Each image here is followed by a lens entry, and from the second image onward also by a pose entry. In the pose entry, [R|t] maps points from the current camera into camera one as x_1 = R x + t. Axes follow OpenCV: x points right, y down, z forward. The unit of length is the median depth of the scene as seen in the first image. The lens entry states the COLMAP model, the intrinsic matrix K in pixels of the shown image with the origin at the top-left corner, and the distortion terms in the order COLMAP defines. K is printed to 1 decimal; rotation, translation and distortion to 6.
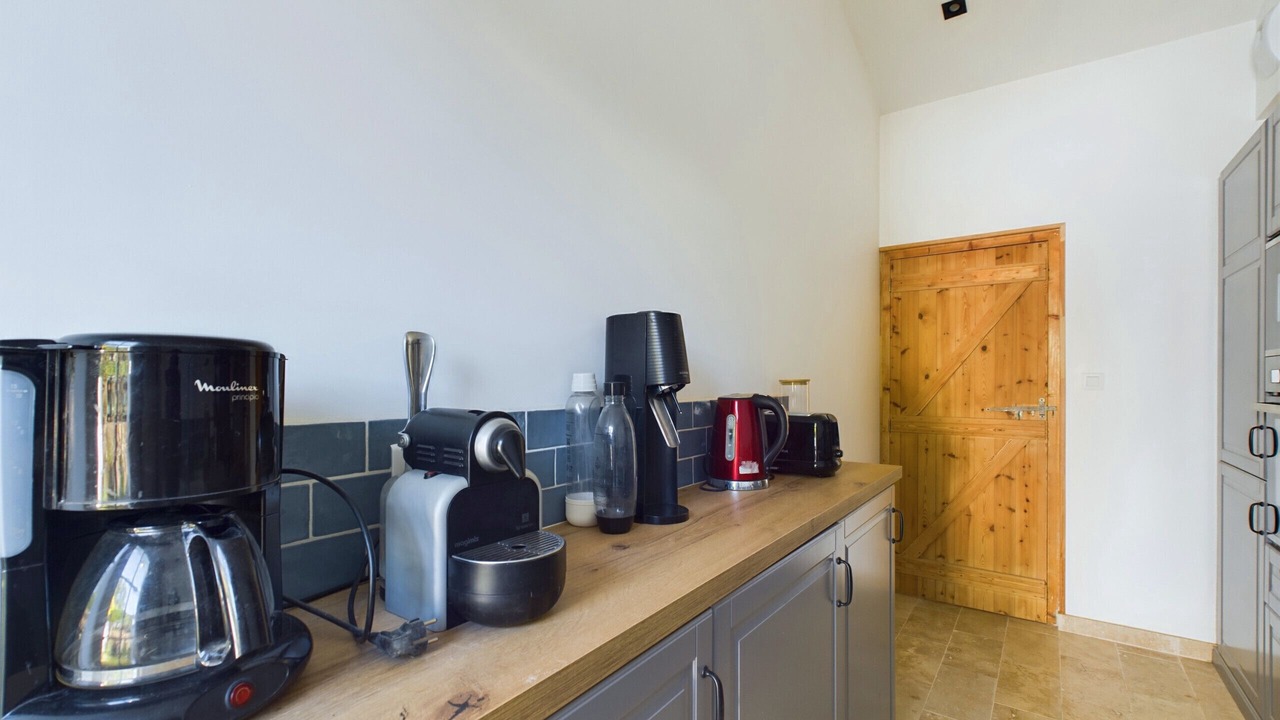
lens RADIAL K [[565.9, 0, 644.1], [0, 565.9, 387.1], [0, 0, 1]] dist [0.002046, -0.000243]
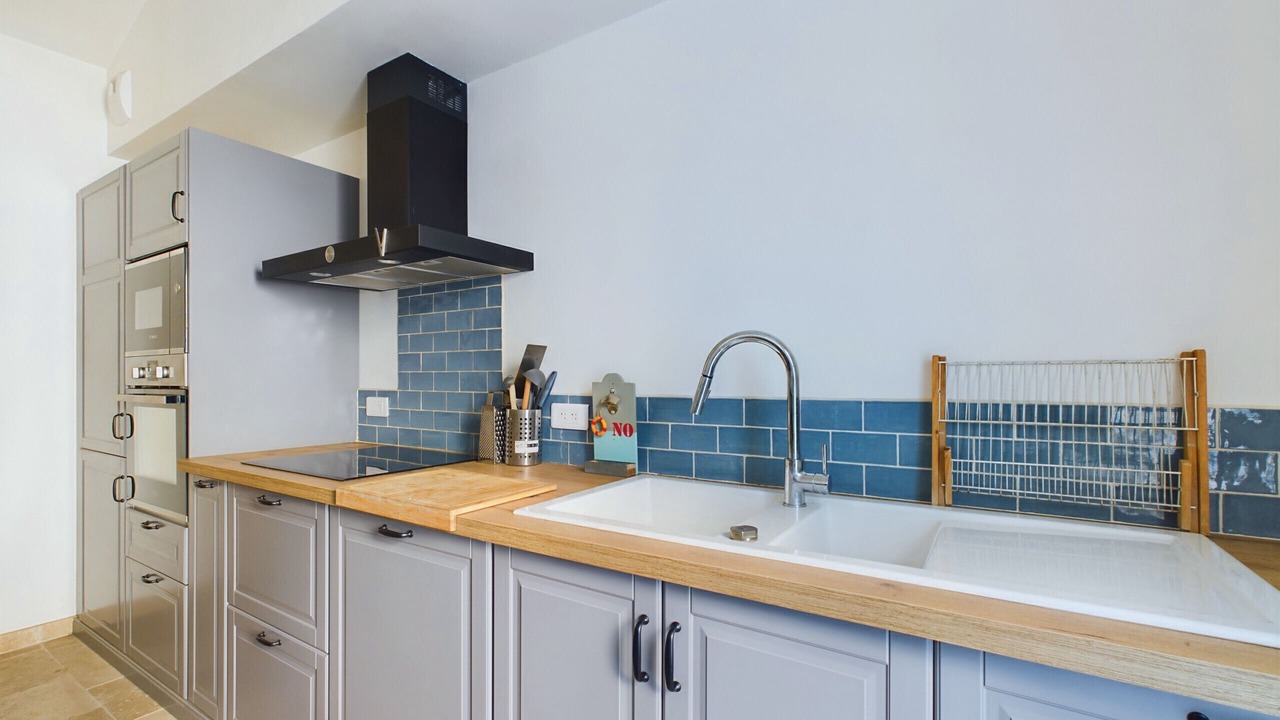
lens RADIAL K [[565.9, 0, 639.8], [0, 565.9, 370.1], [0, 0, 1]] dist [0.002046, -0.000243]
pose [[-0.051452, 0.009321, 0.998632, -0.186305], [0.012006, 0.999890, -0.008714, -0.000394], [-0.998603, 0.011541, -0.051558, -0.051296]]
